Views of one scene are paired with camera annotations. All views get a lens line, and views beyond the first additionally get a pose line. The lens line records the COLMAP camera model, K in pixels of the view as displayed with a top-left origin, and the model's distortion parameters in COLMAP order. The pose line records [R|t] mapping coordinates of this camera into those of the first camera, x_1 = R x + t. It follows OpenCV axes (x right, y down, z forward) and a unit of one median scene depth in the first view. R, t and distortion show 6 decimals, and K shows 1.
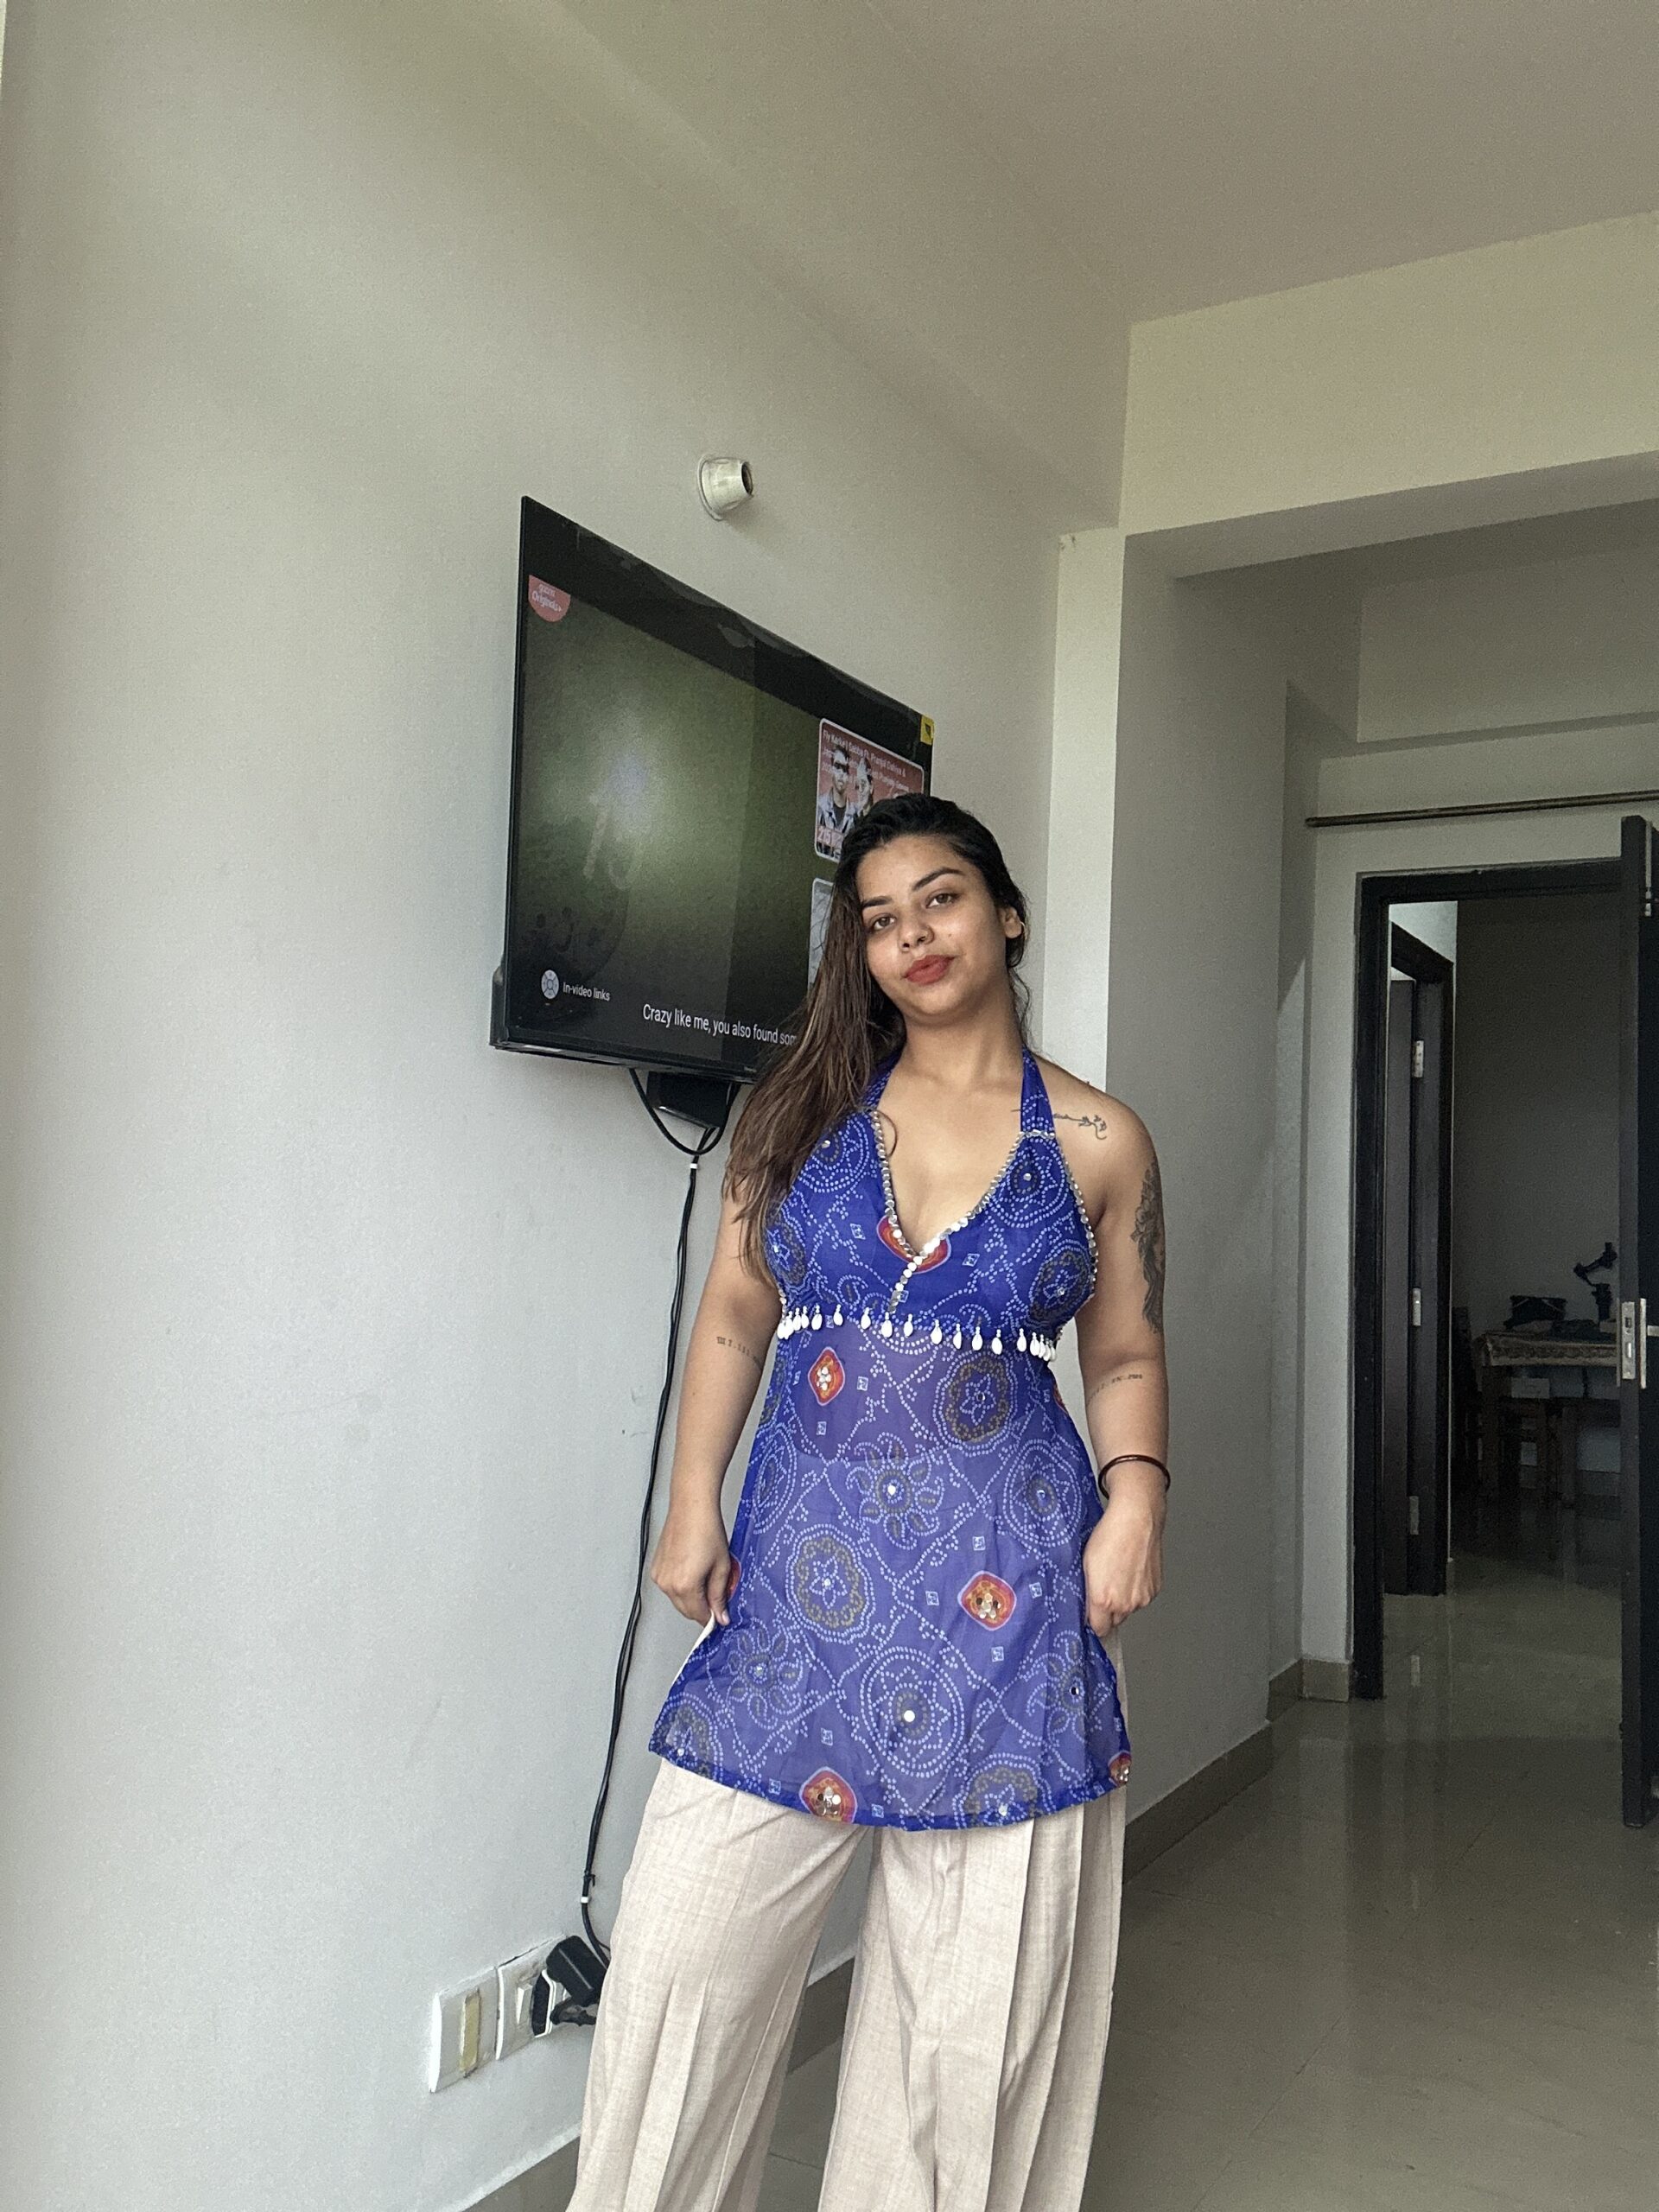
lens RADIAL K [[1927.3, 0, 825.4], [0, 1927.3, 1106.7], [0, 0, 1]] dist [0.077769, 0.002088]
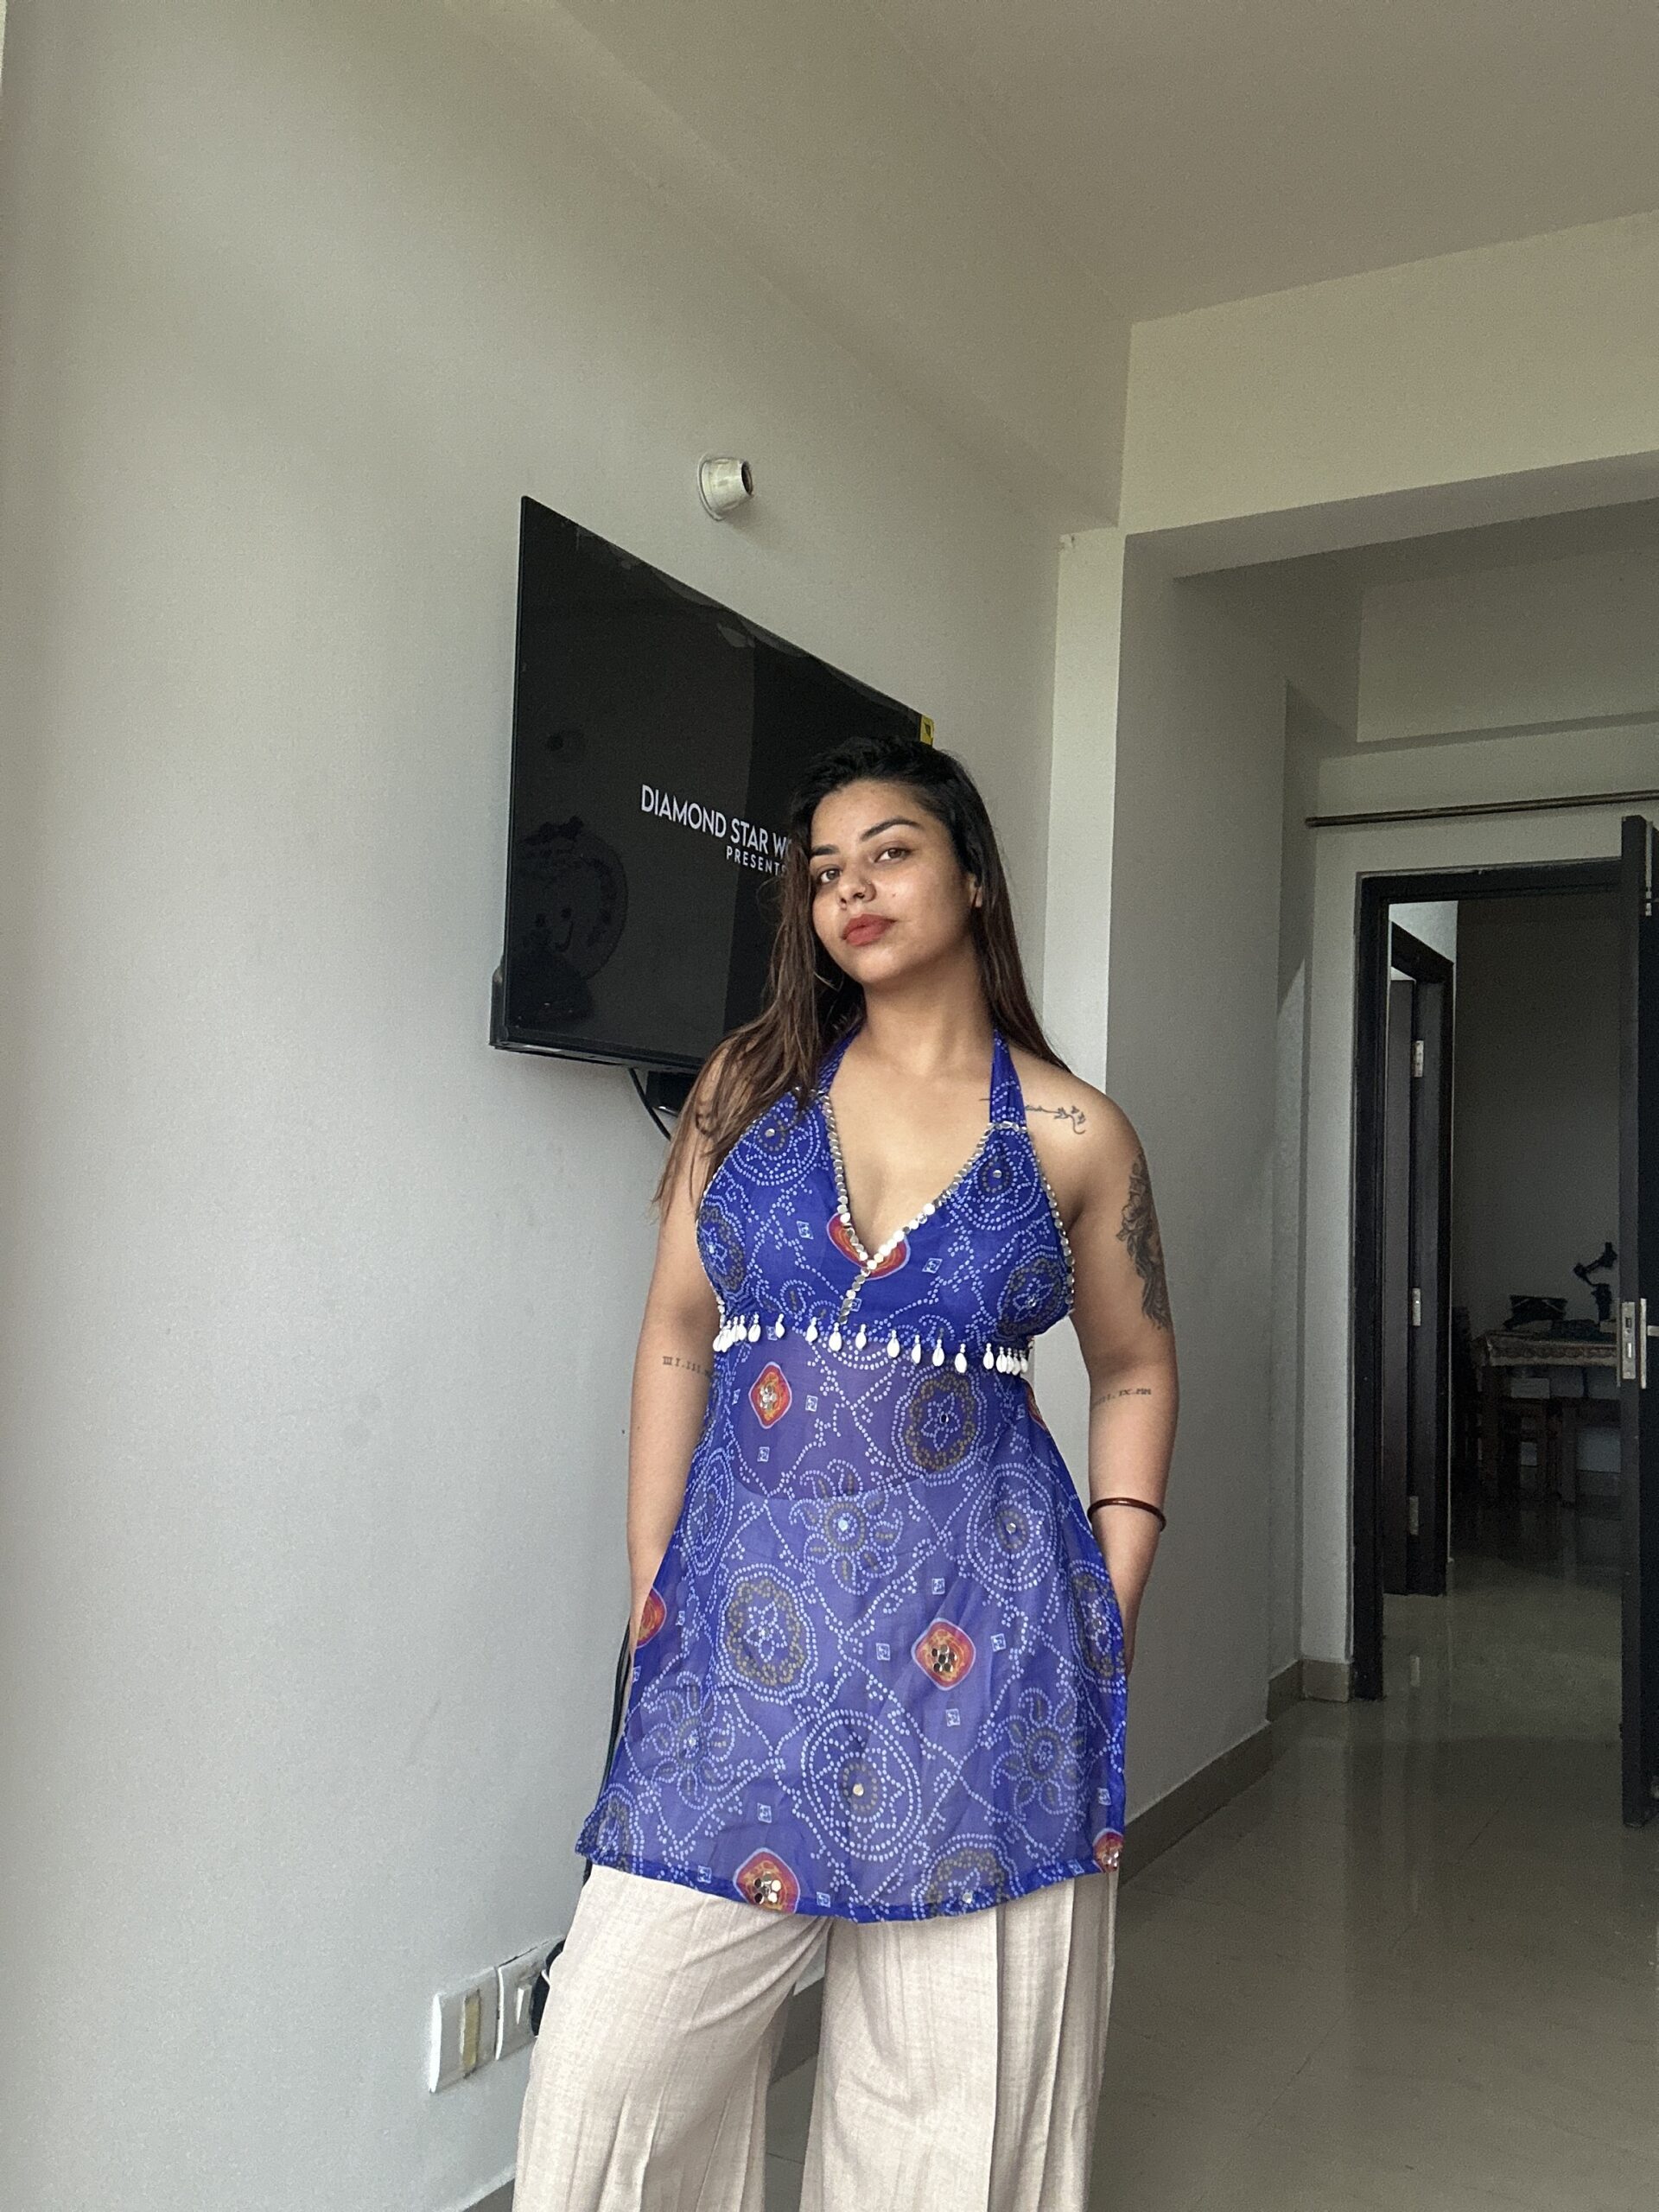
lens RADIAL K [[1927.3, 0, 830.8], [0, 1927.3, 1108.6], [0, 0, 1]] dist [0.077769, 0.002088]
pose [[0.999997, -0.000137, 0.002523, 0.025962], [0.000135, 1.000000, 0.000777, 0.007499], [-0.002523, -0.000777, 0.999997, 0.112507]]
